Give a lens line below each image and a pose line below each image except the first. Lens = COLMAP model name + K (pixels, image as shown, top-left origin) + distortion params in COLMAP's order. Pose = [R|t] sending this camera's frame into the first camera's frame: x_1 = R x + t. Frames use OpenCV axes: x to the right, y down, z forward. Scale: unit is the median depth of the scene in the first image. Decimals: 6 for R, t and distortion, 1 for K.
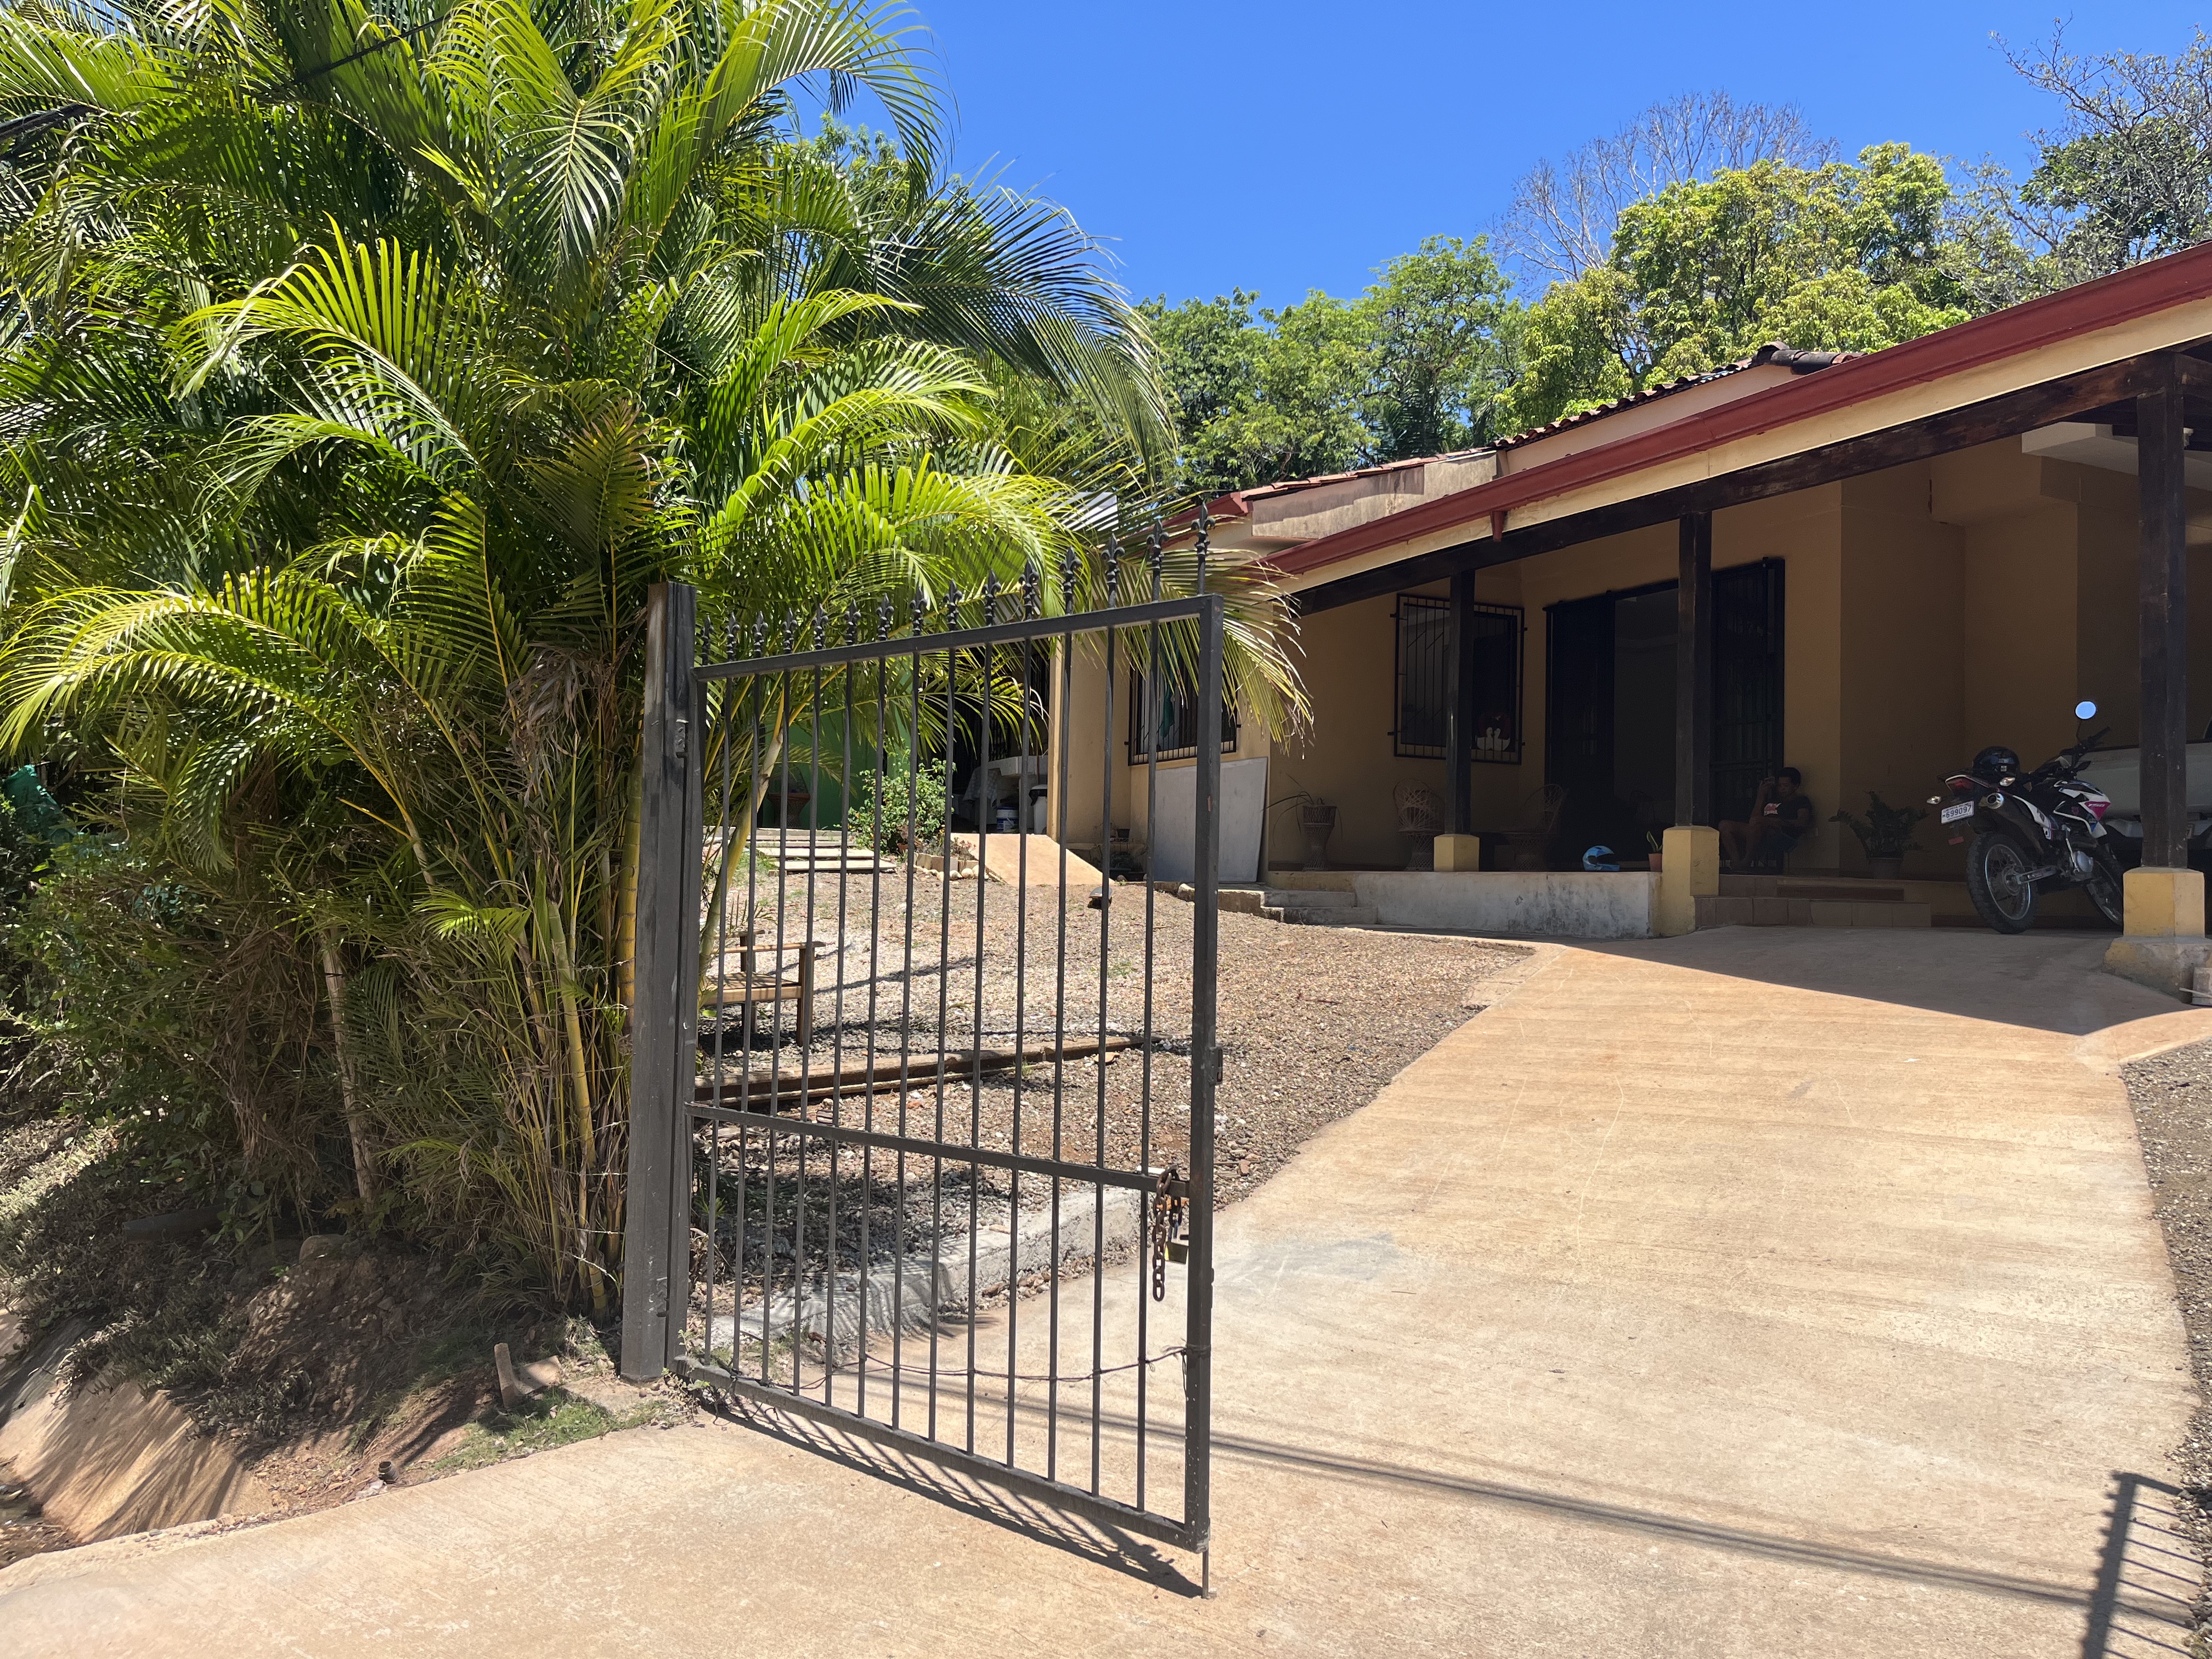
lens RADIAL K [[1666.5, 0, 1108.3], [0, 1666.5, 829.4], [0, 0, 1]] dist [0.050357, -0.078398]
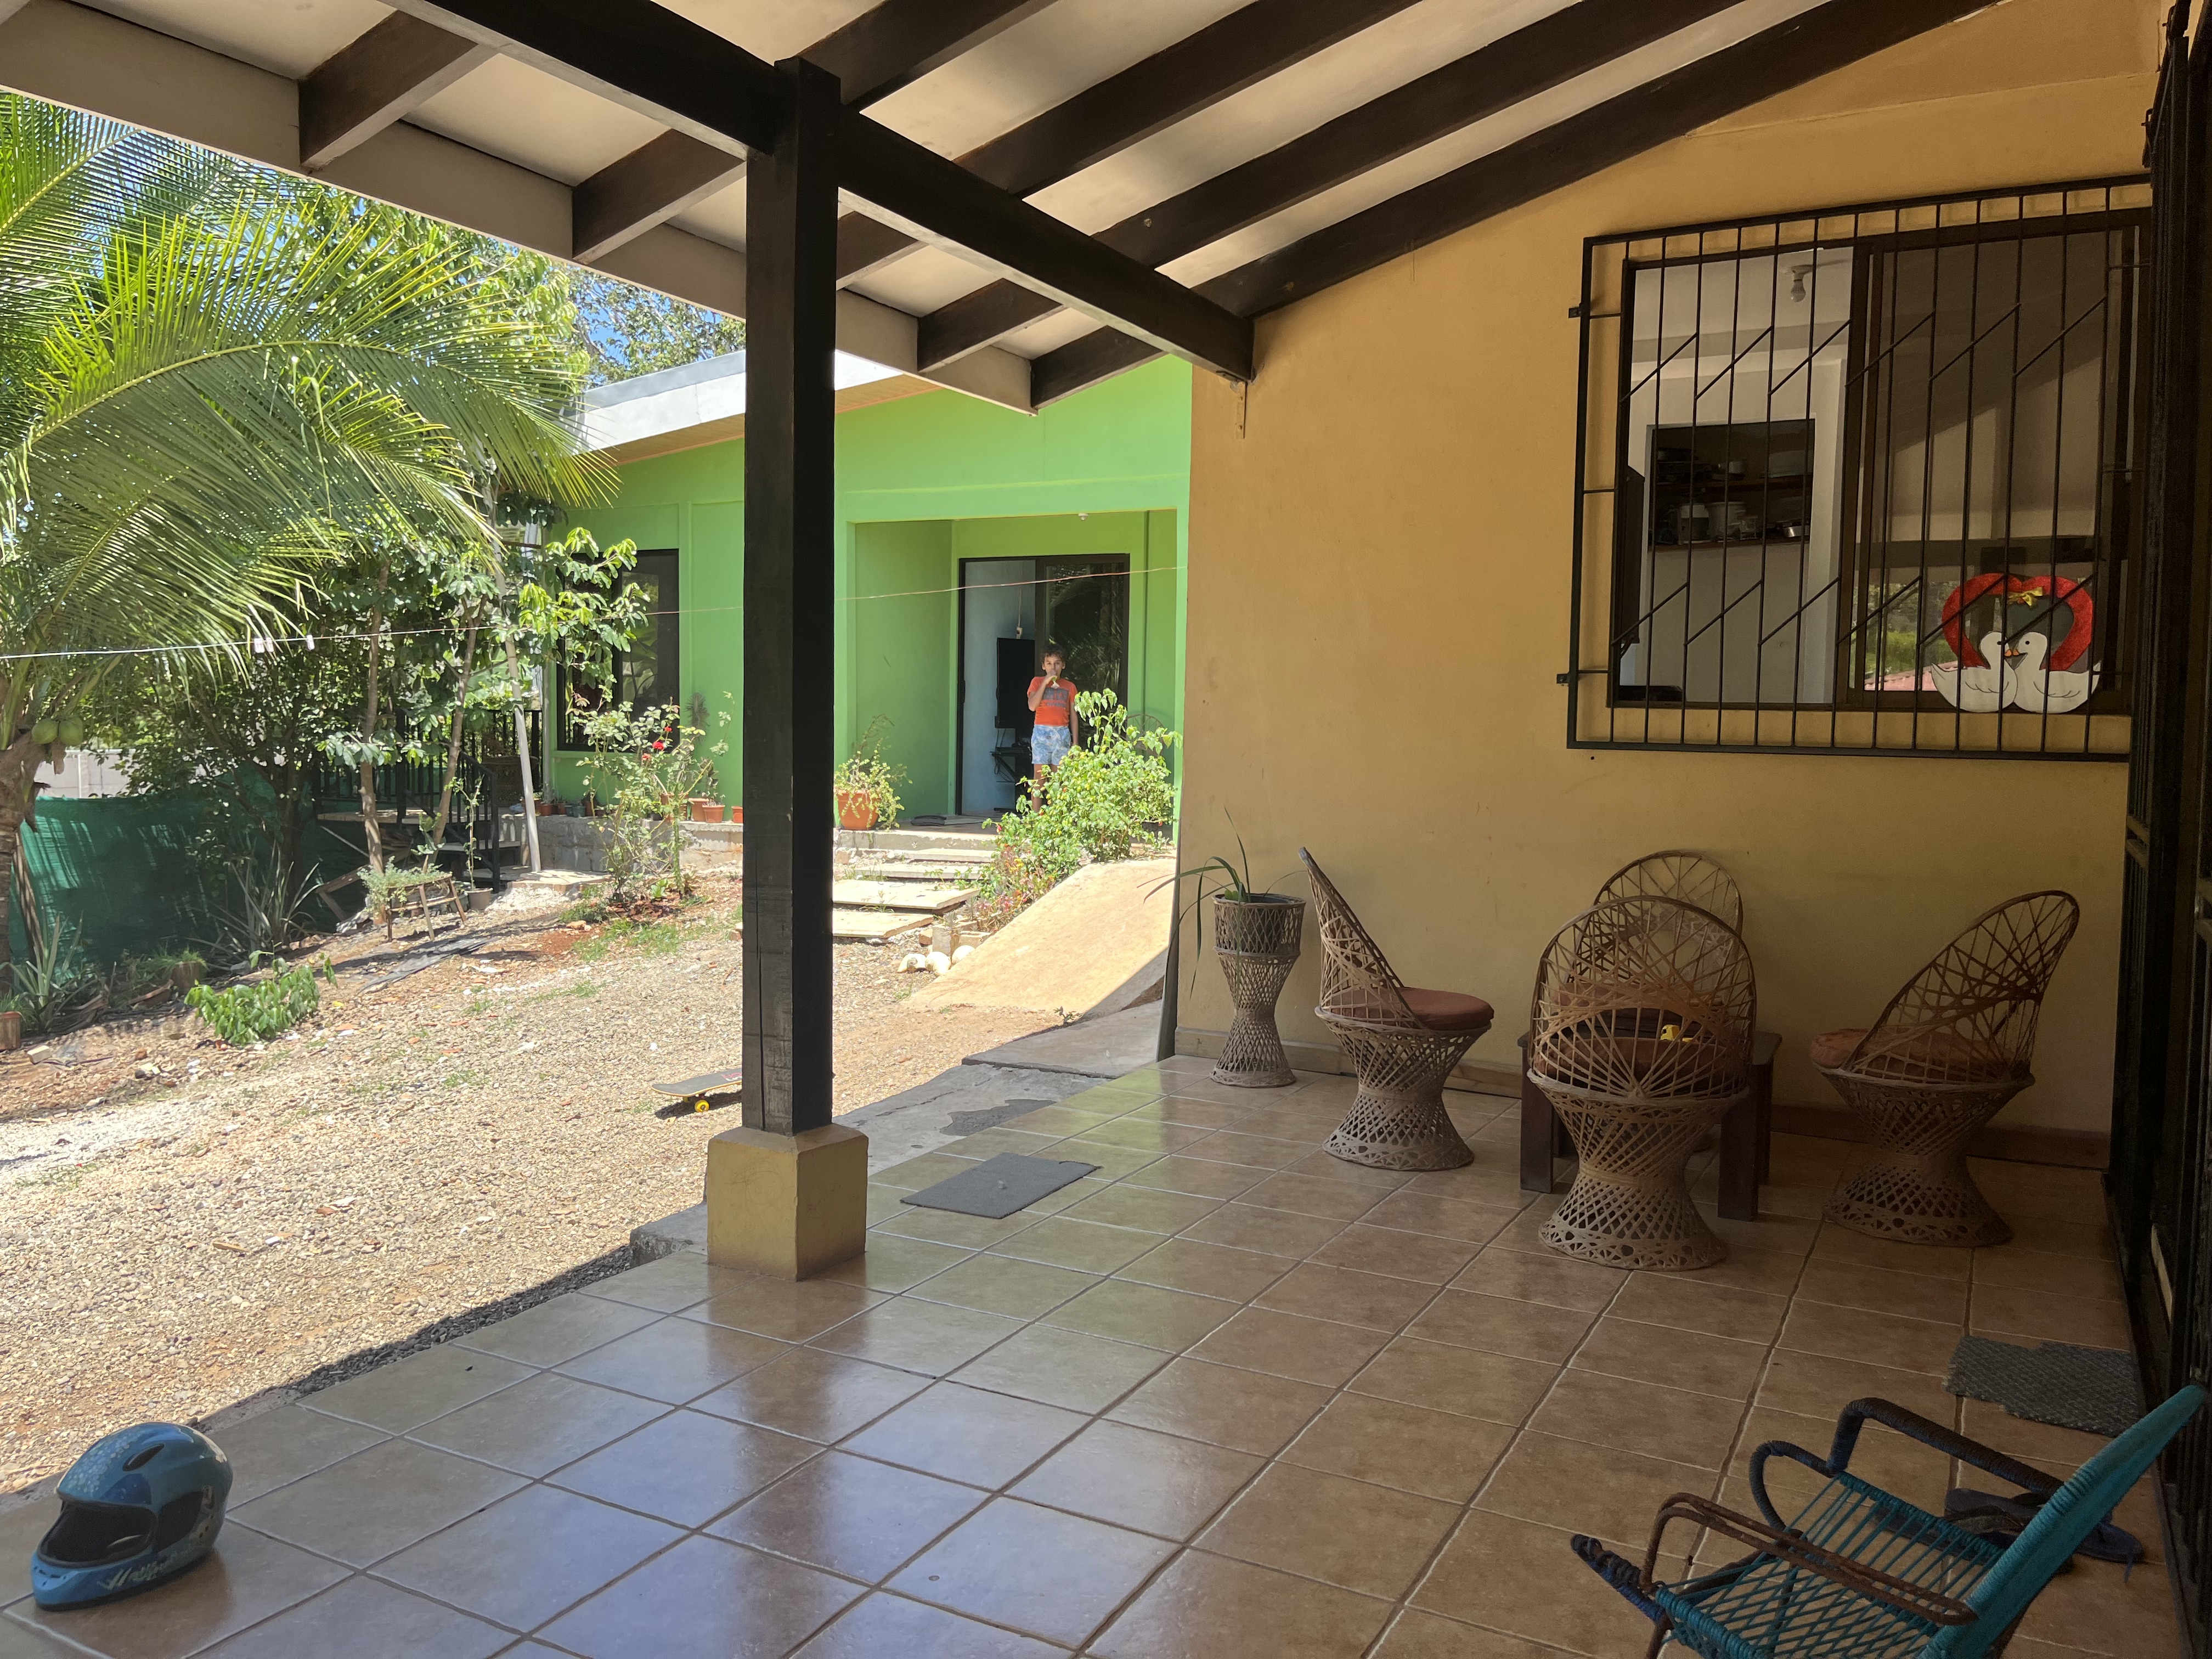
lens RADIAL K [[1666.5, 0, 1101.2], [0, 1666.5, 821.1], [0, 0, 1]] dist [0.050357, -0.078398]
pose [[0.577741, 0.038753, -0.815300, 0.559713], [0.027635, 0.997371, 0.066990, -0.077933], [0.815752, -0.061234, 0.575151, 1.059824]]
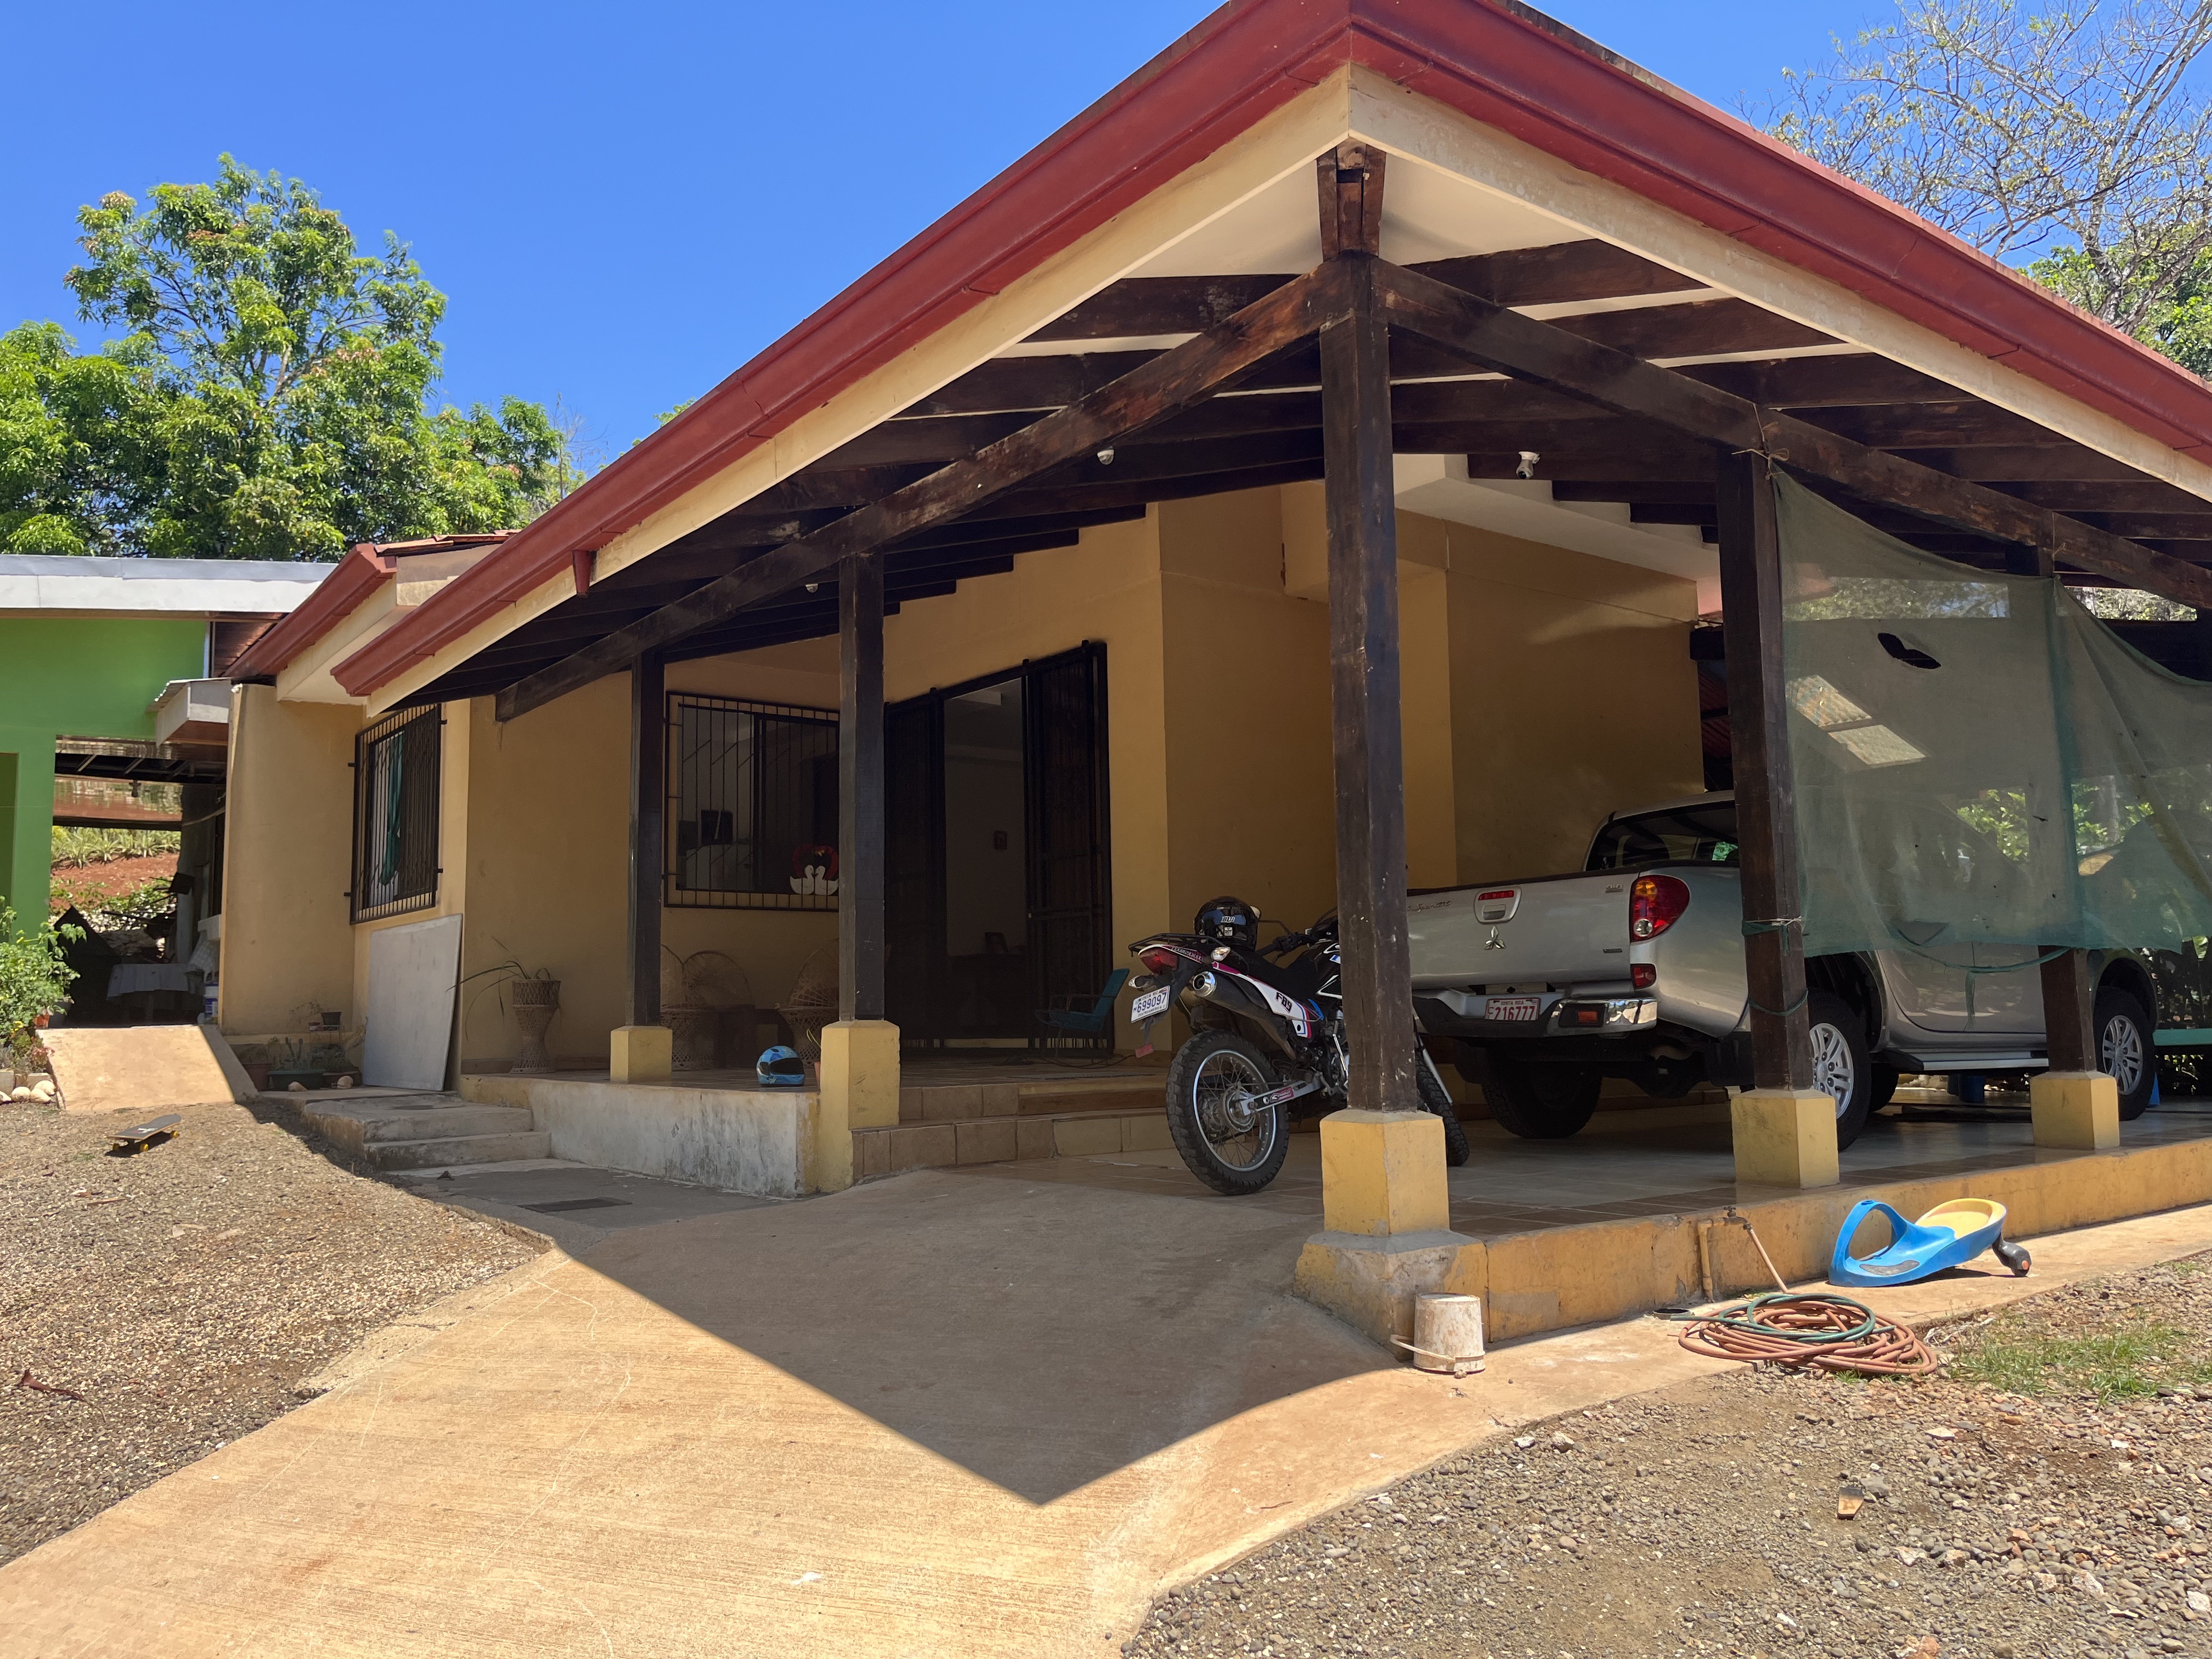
lens RADIAL K [[1666.5, 0, 1105.6], [0, 1666.5, 833.2], [0, 0, 1]] dist [0.050357, -0.078398]
pose [[0.979763, -0.016789, 0.199457, 0.311867], [0.031258, 0.997084, -0.069614, -0.026752], [-0.197707, 0.074440, 0.977431, 0.328707]]
